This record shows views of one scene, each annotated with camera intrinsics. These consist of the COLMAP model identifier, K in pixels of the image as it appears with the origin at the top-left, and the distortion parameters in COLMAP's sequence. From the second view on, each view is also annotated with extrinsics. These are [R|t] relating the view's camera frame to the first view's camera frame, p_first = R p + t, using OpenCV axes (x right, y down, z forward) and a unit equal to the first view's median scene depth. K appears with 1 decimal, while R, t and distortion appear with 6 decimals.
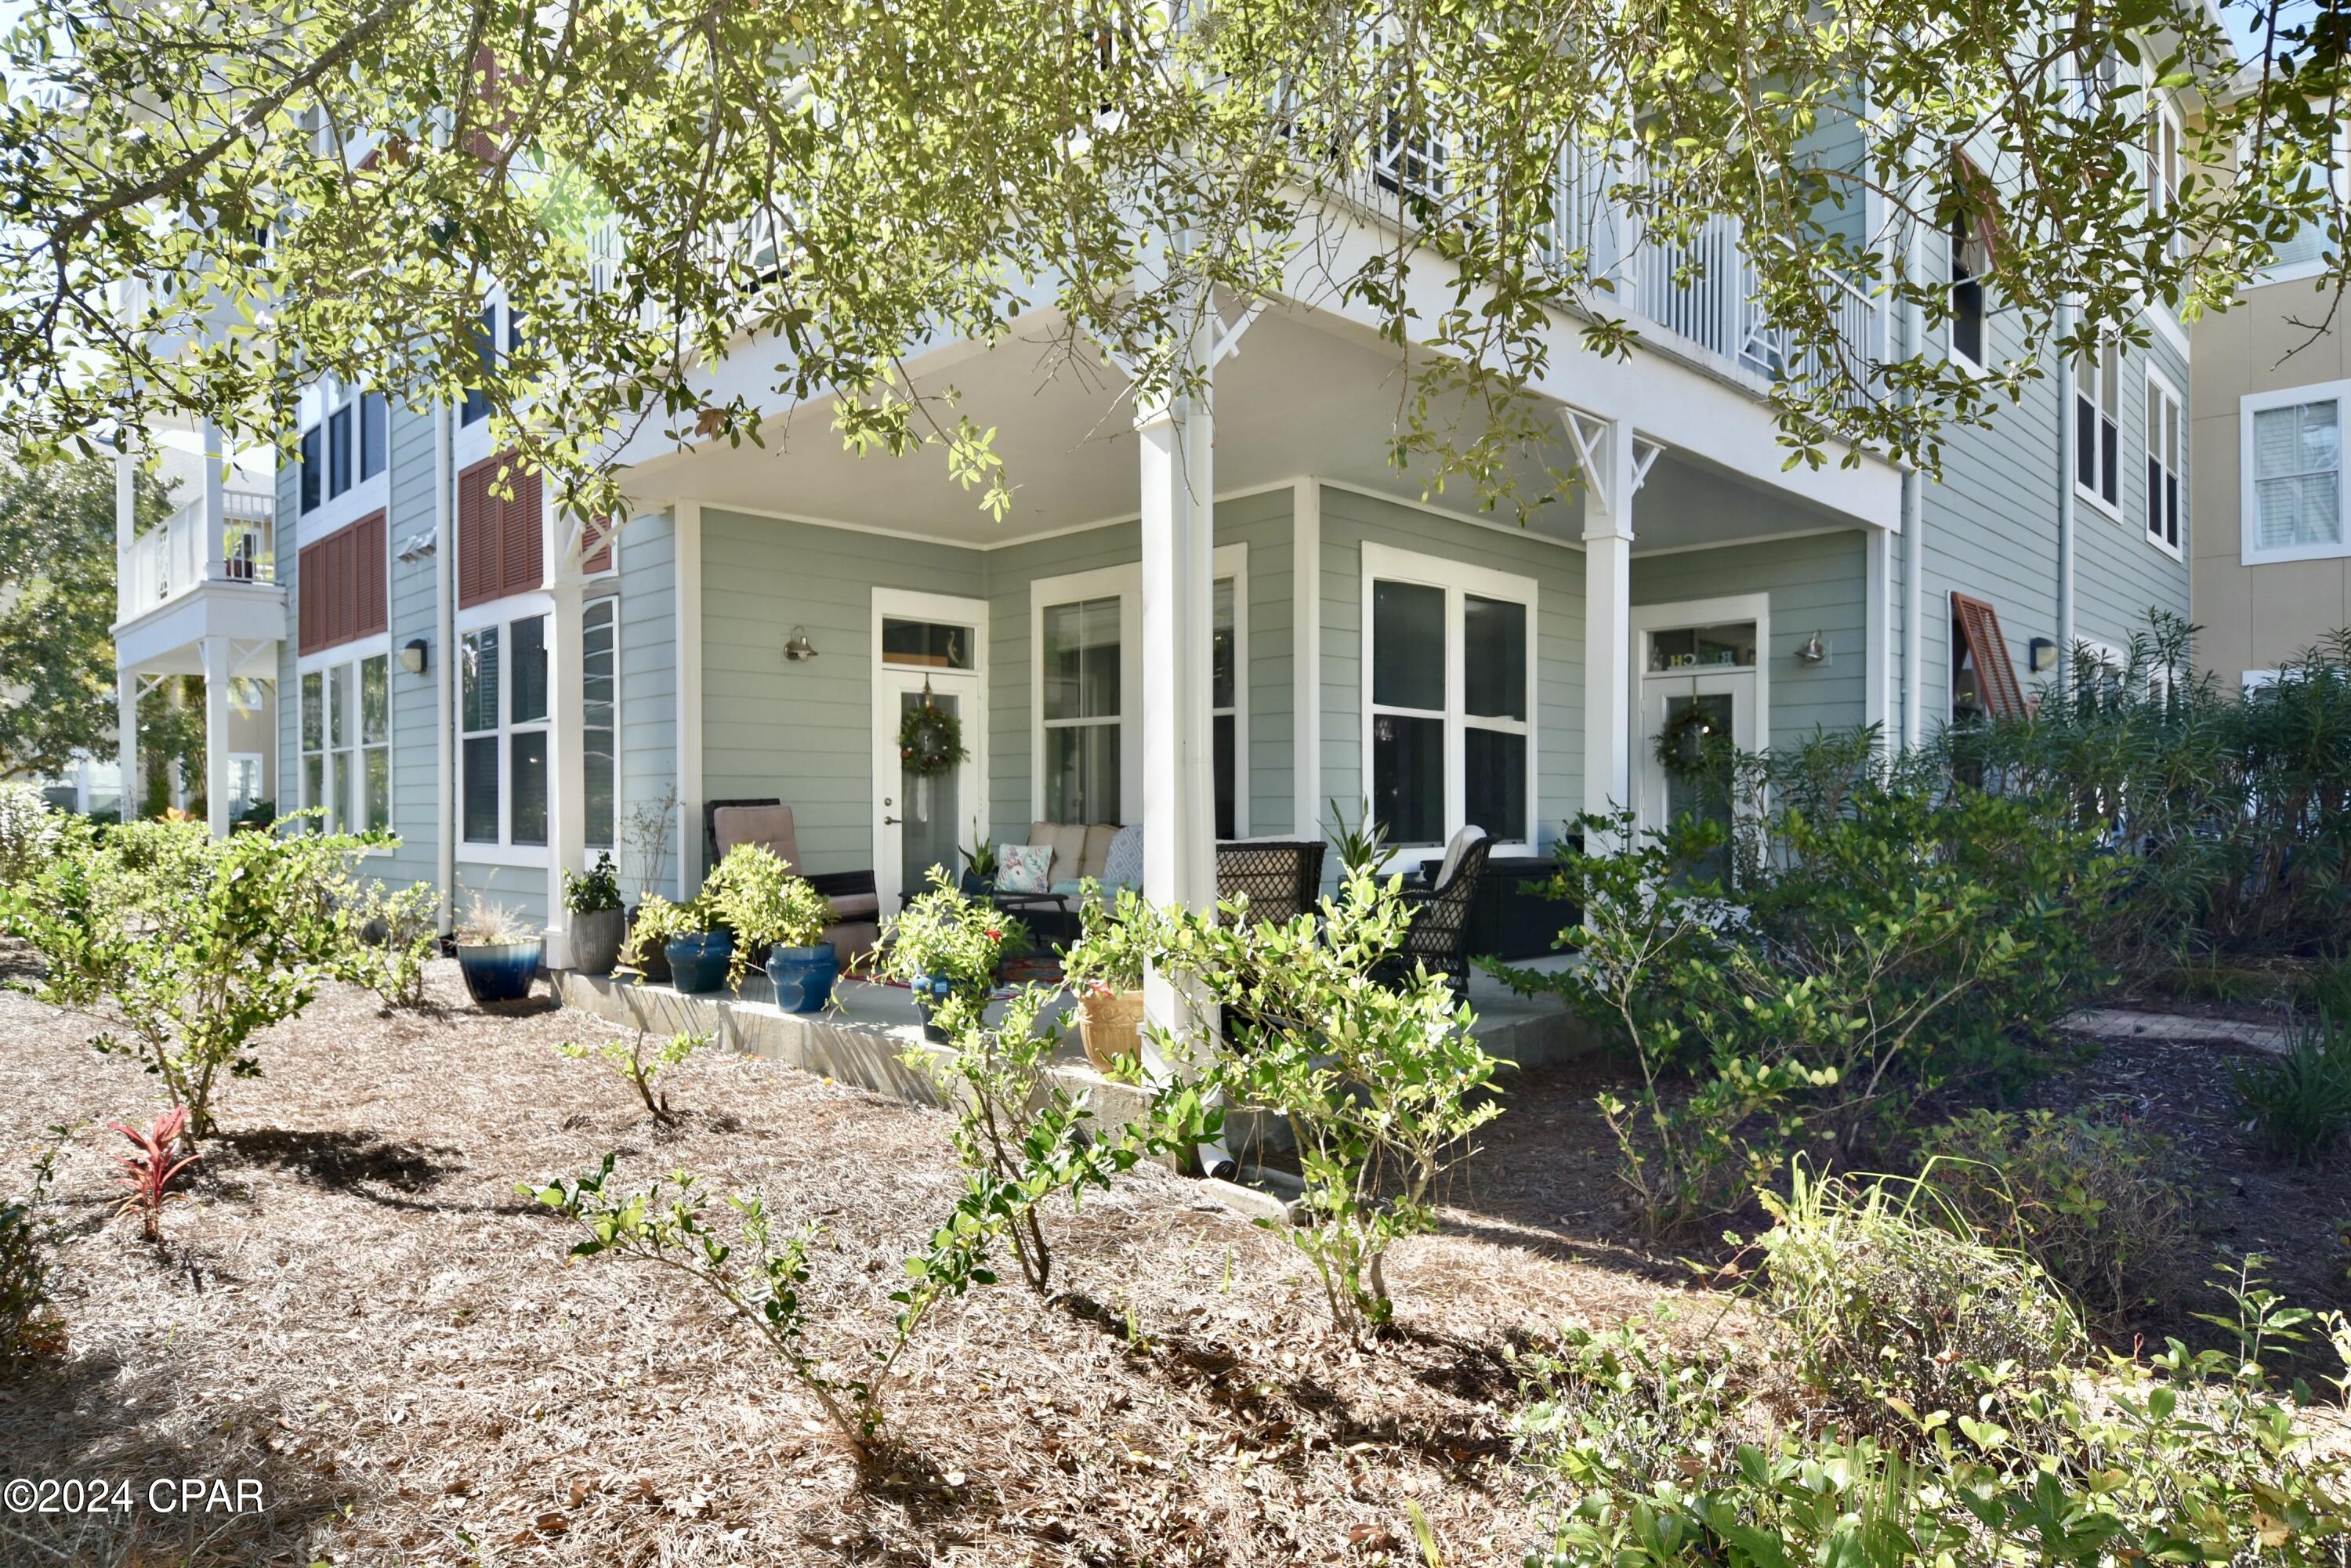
lens RADIAL K [[1381.6, 0, 1163.1], [0, 1381.6, 796.6], [0, 0, 1]] dist [-0.004211, -0.000701]
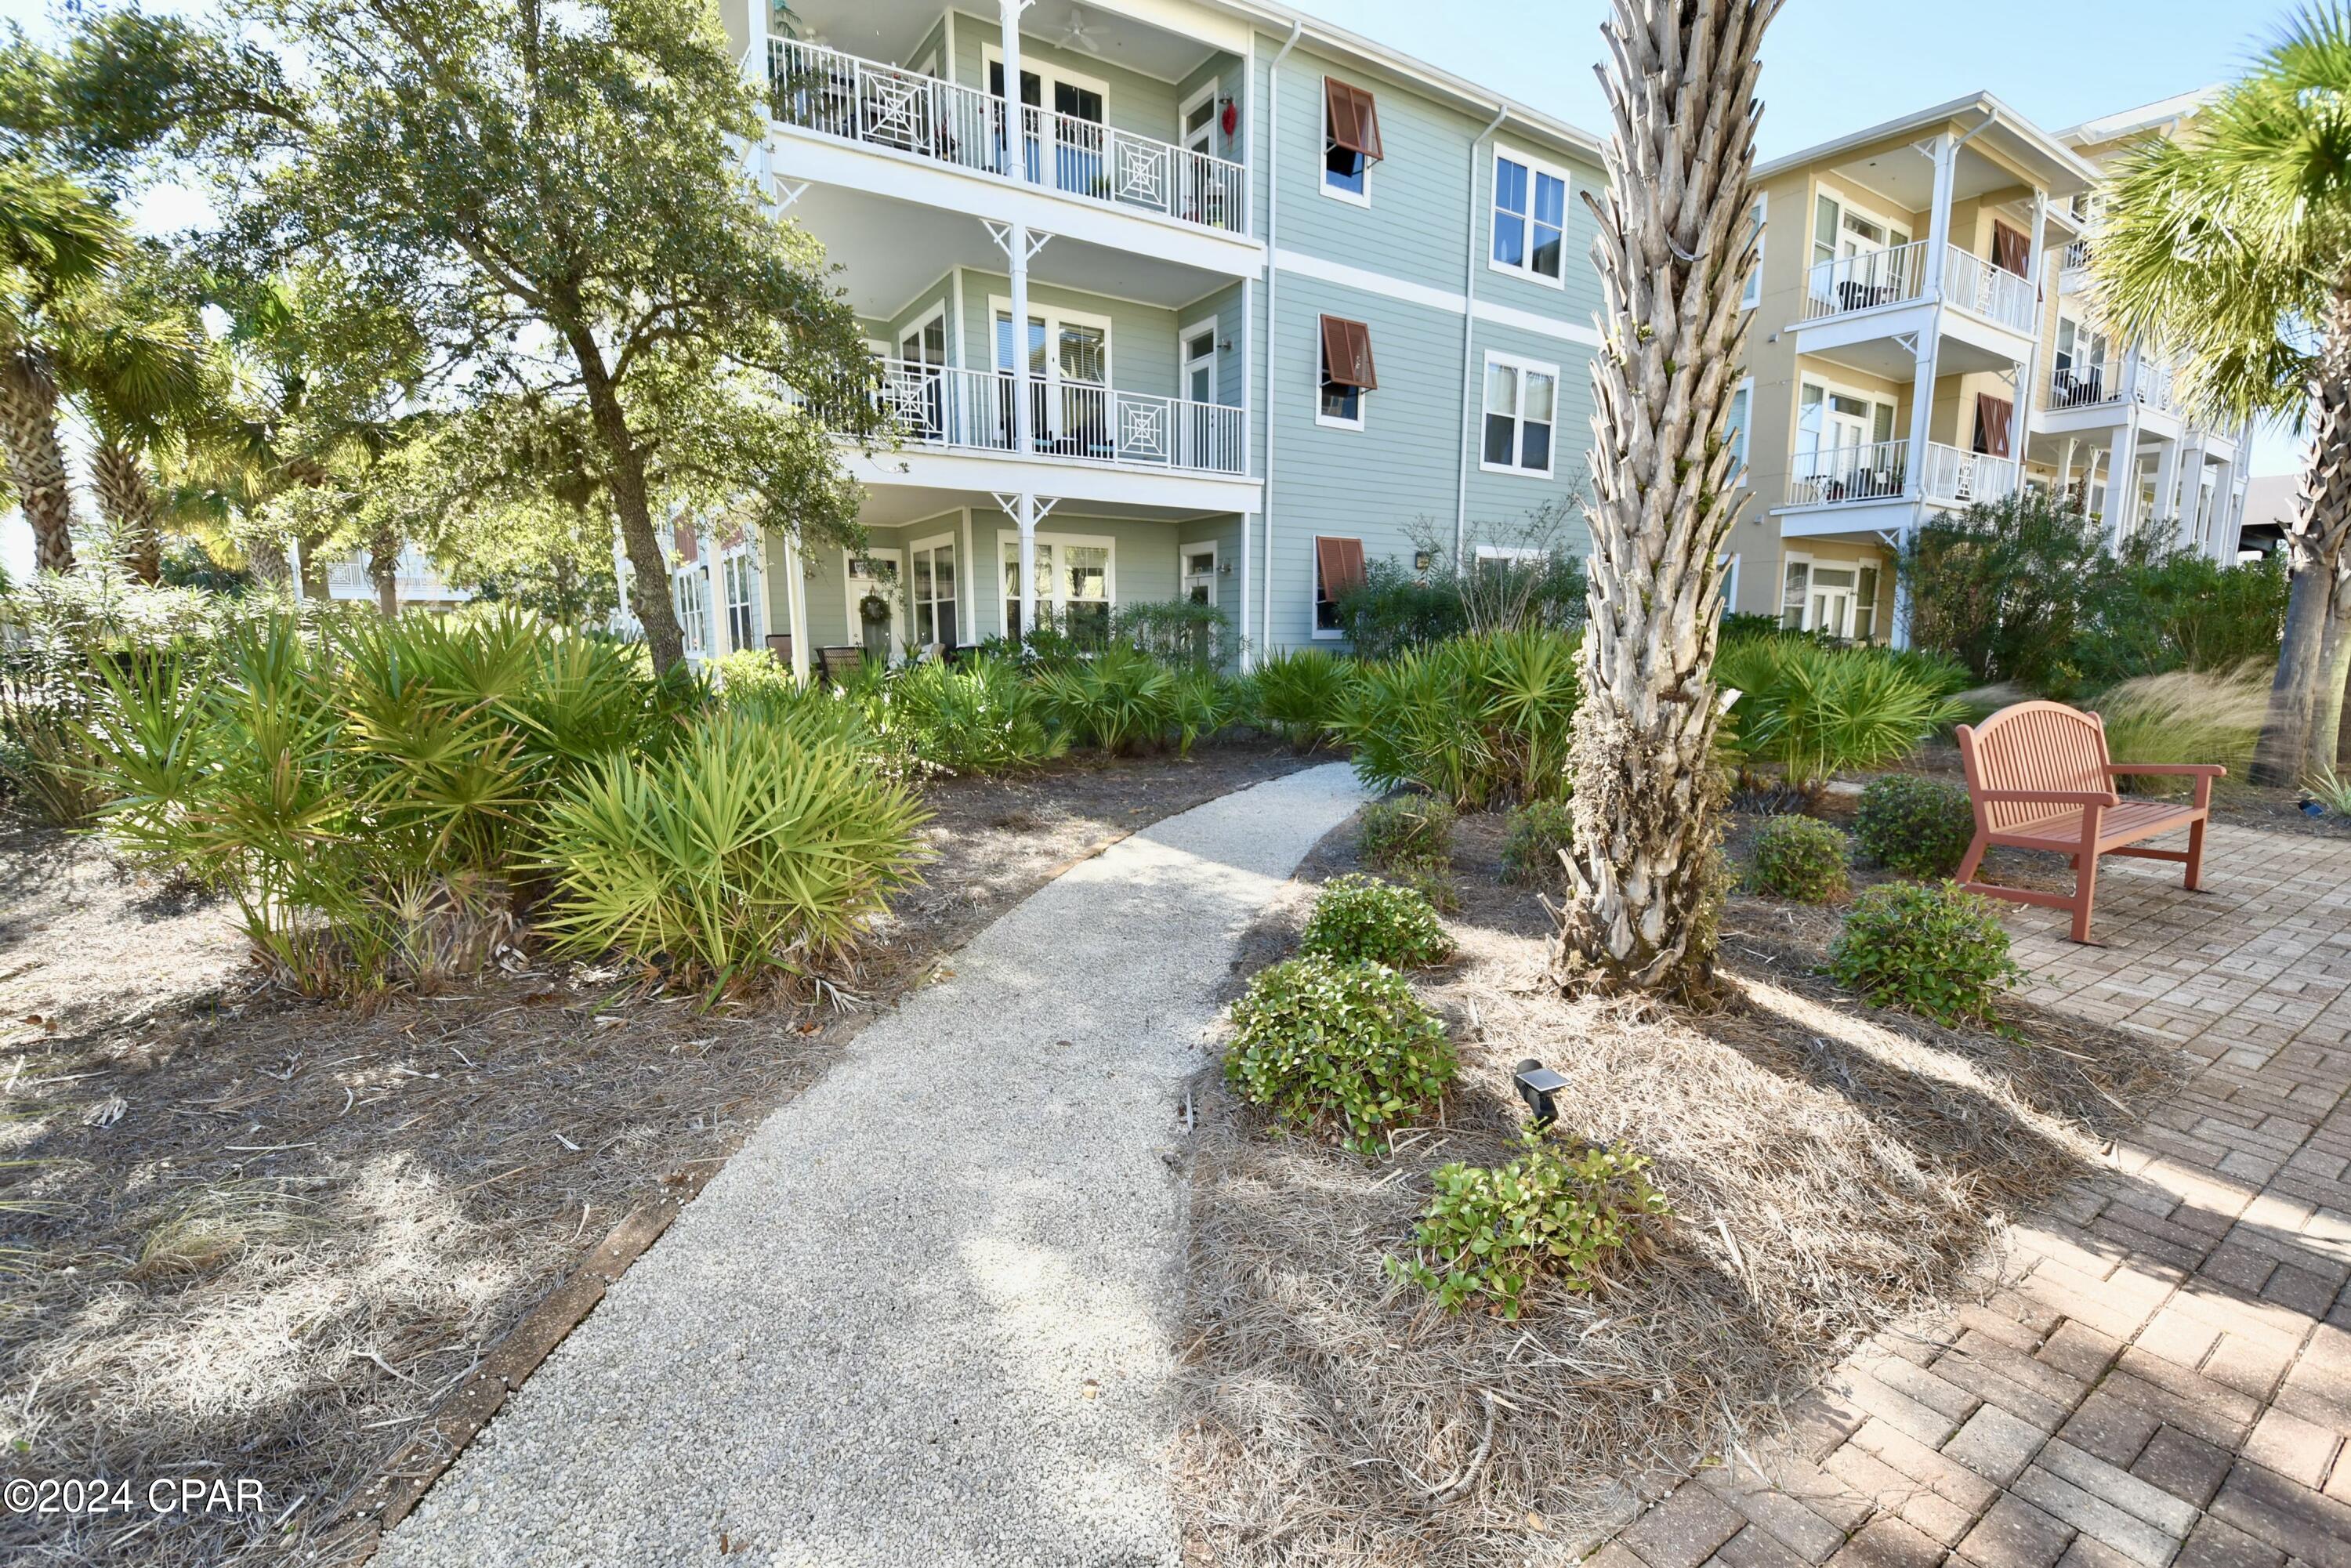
lens RADIAL K [[1033.6, 0, 1172.0], [0, 1033.6, 804.5], [0, 0, 1]] dist [-0.001735, -0.008010]
pose [[0.978279, 0.031490, -0.204885, 0.804056], [0.002675, 0.986394, 0.164378, -0.000177], [0.207273, -0.161355, 0.964885, -0.778089]]
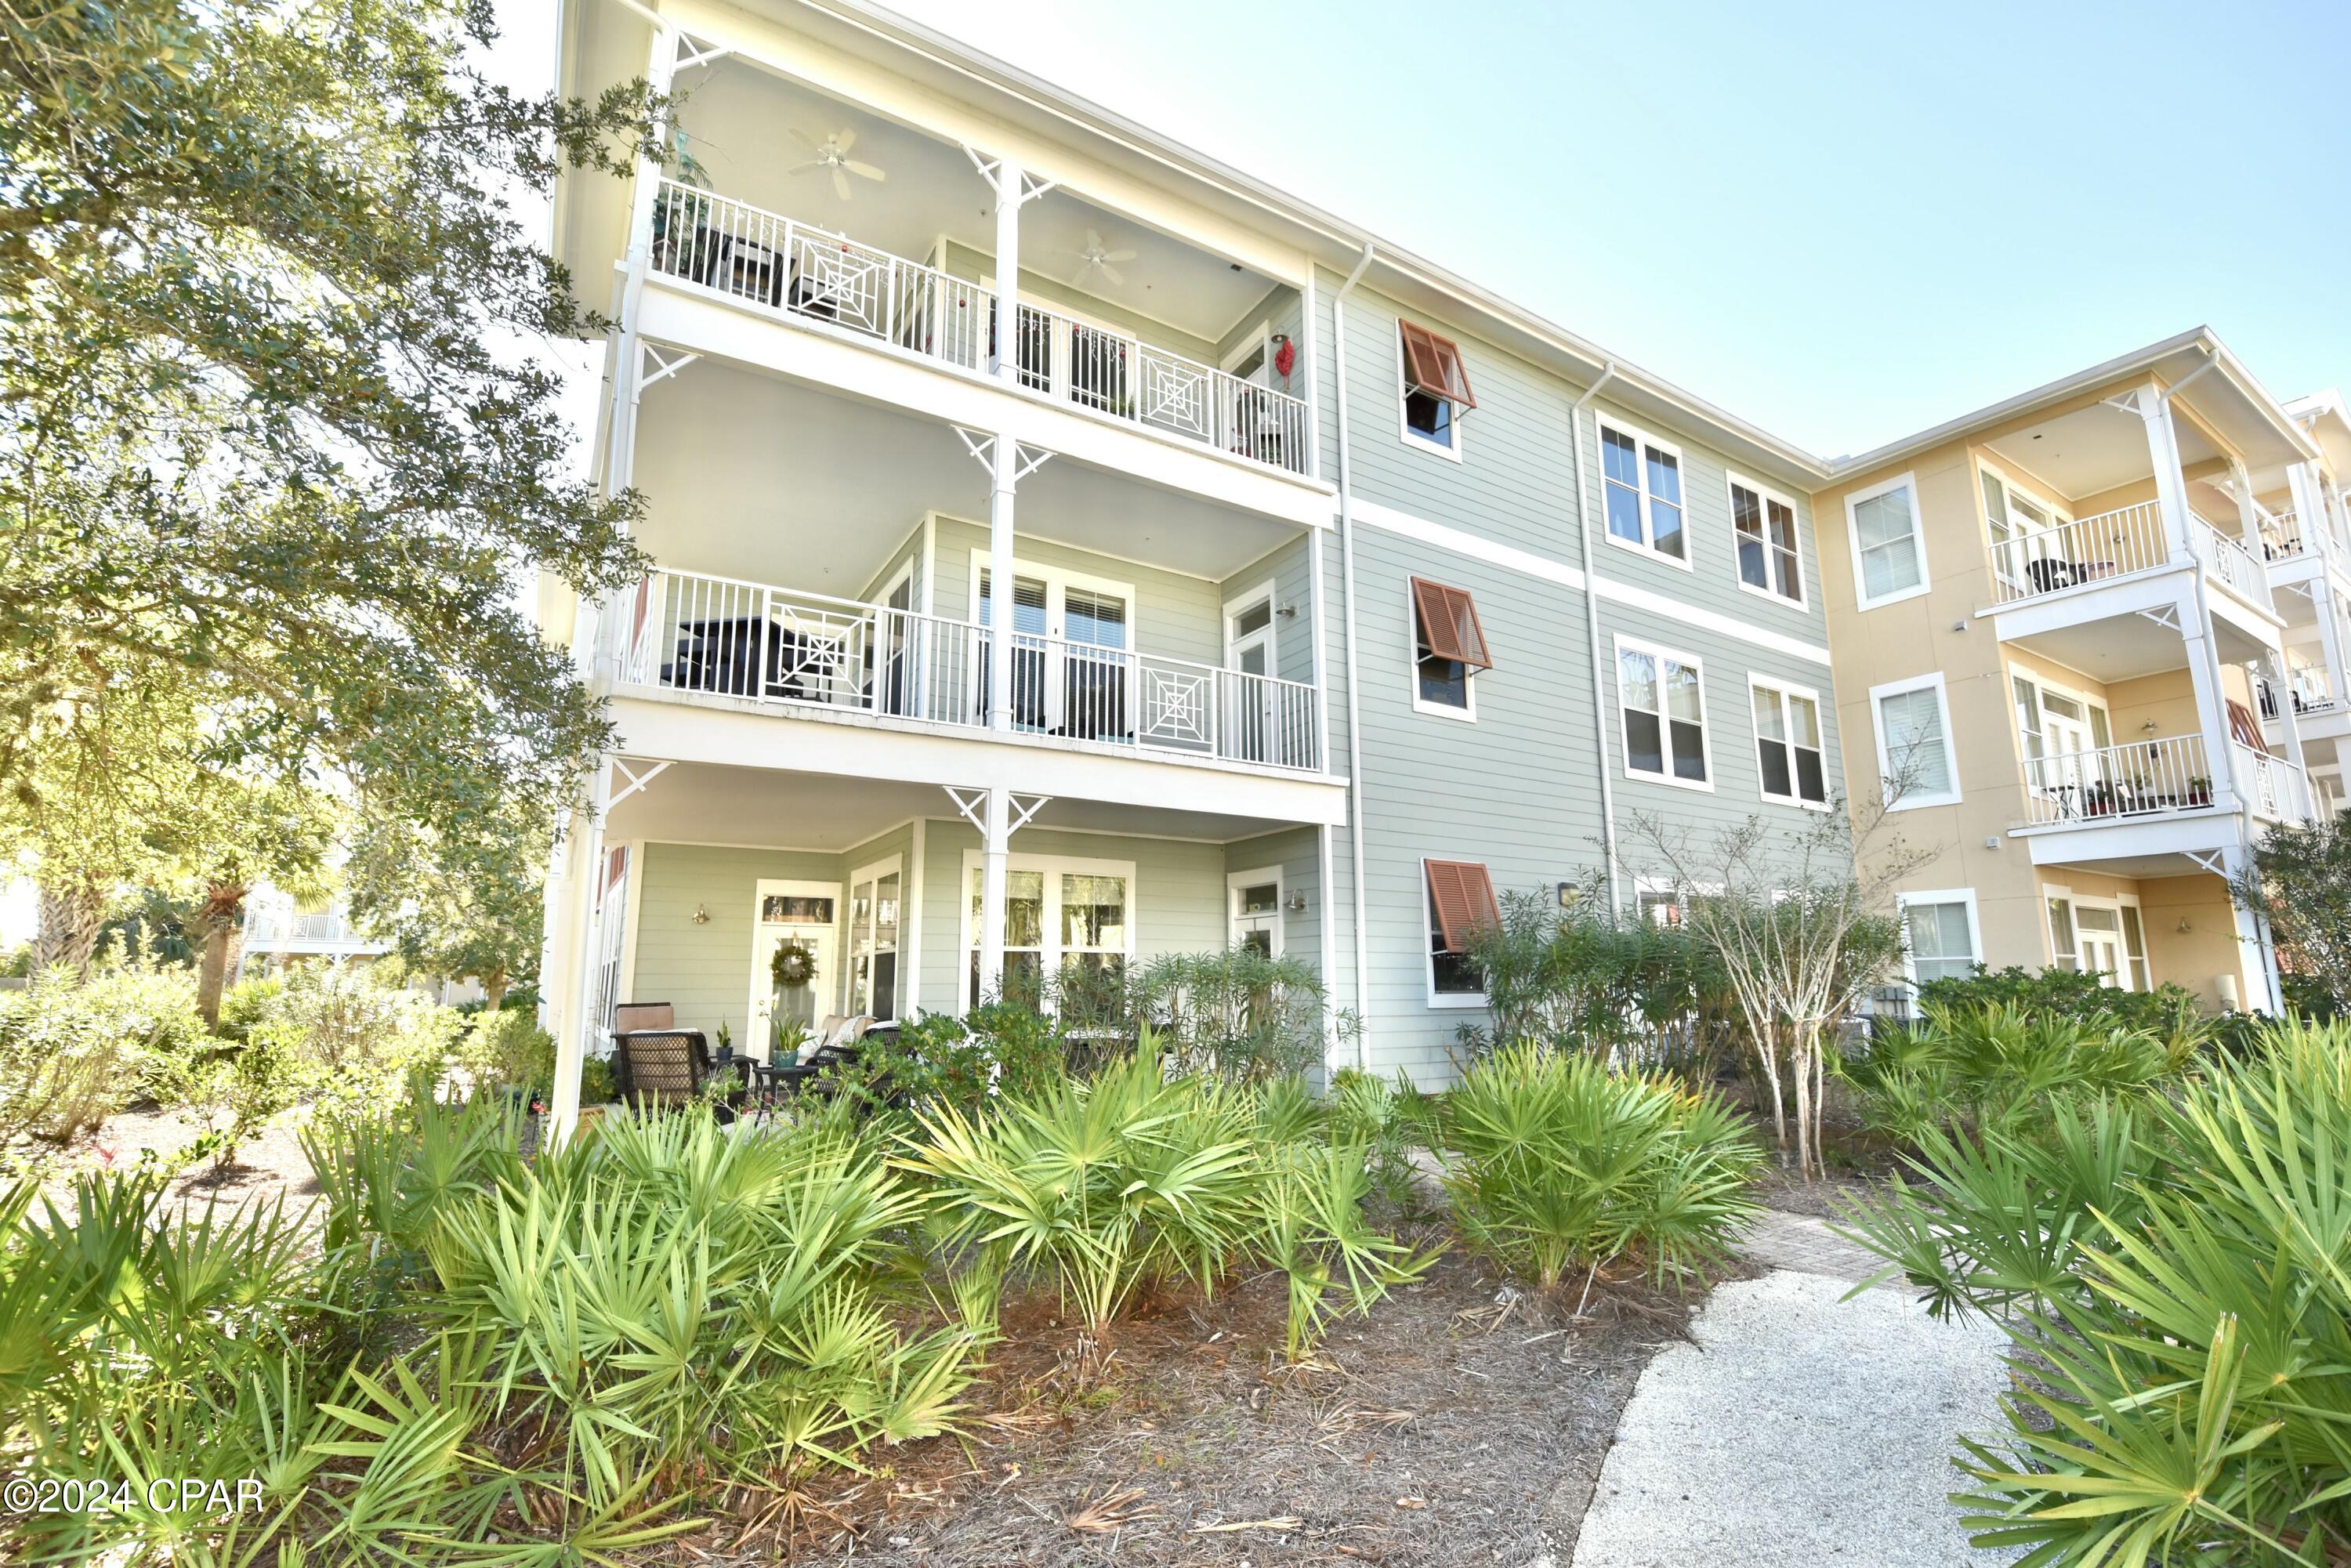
lens RADIAL K [[1033.6, 0, 1182.8], [0, 1033.6, 809.5], [0, 0, 1]] dist [-0.001735, -0.008010]
pose [[0.974525, -0.042959, -0.220125, 0.653661], [0.005121, 0.985491, -0.169651, -0.013950], [0.224219, 0.164202, 0.960606, -0.170993]]
